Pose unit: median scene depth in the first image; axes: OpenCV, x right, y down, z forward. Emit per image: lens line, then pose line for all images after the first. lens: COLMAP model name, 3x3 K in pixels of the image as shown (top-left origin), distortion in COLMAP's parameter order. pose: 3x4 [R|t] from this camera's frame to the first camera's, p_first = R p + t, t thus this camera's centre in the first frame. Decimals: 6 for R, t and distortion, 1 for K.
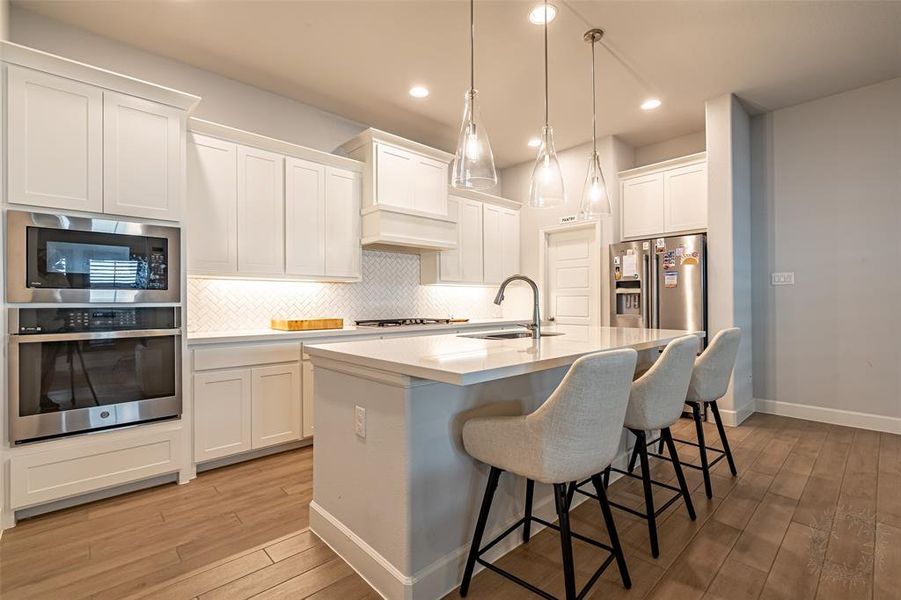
lens RADIAL K [[410.3, 0, 448.6], [0, 410.3, 300.0], [0, 0, 1]] dist [-0.033246, 0.008007]
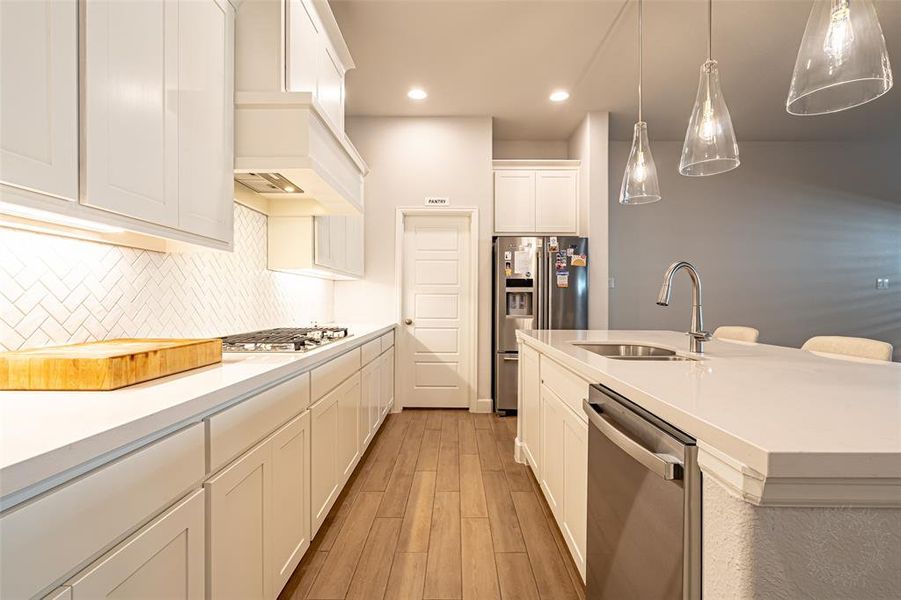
lens RADIAL K [[410.3, 0, 453.4], [0, 410.3, 305.9], [0, 0, 1]] dist [-0.033246, 0.008007]
pose [[0.680130, -0.001747, 0.733089, -0.338637], [-0.010970, 0.999861, 0.012560, 0.004657], [-0.733009, -0.016584, 0.680016, 0.467522]]
